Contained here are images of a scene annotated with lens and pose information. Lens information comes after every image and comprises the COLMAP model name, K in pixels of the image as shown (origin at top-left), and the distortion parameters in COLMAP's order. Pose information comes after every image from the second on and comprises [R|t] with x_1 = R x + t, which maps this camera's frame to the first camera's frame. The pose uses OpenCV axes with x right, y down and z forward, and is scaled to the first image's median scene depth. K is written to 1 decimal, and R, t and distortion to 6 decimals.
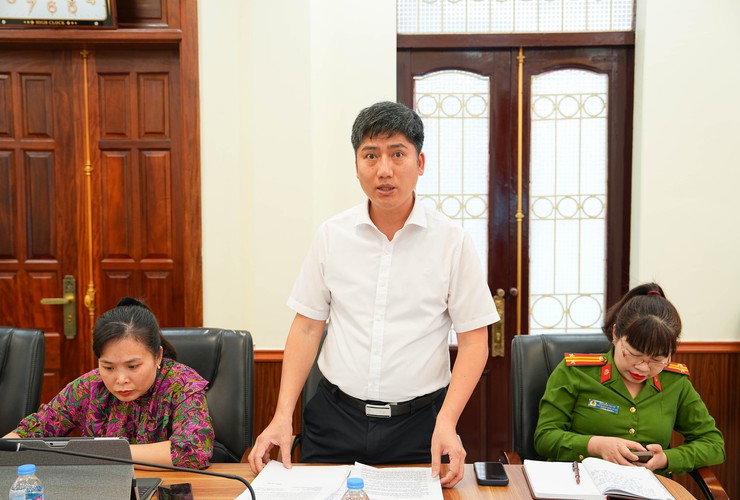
lens RADIAL K [[869.1, 0, 379.1], [0, 869.1, 255.5], [0, 0, 1]] dist [0.059200, 0.000000]
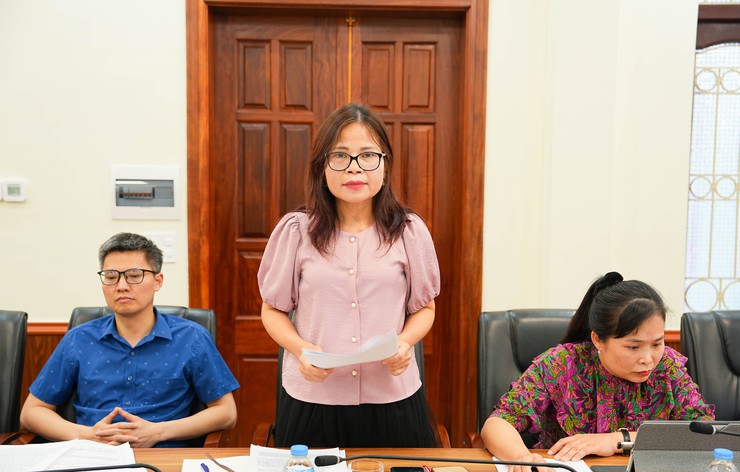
lens RADIAL K [[916.4, 0, 372.4], [0, 916.4, 249.1], [0, 0, 1]] dist [0.096935, 0.000000]
pose [[0.998199, 0.009658, 0.059210, -0.364570], [-0.010333, 0.999885, 0.011092, 0.004171], [-0.059096, -0.011683, 0.998184, 0.005228]]
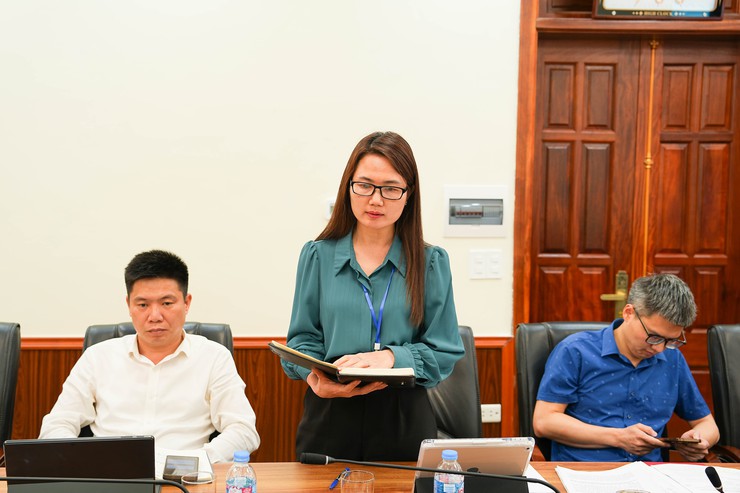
lens RADIAL K [[917.3, 0, 339.3], [0, 917.3, 236.9], [0, 0, 1]] dist [0.047648, 0.000000]
pose [[0.996926, 0.007728, 0.077964, -0.756282], [-0.007782, 0.999970, 0.000395, -0.012706], [-0.077959, -0.001001, 0.996956, 0.000656]]
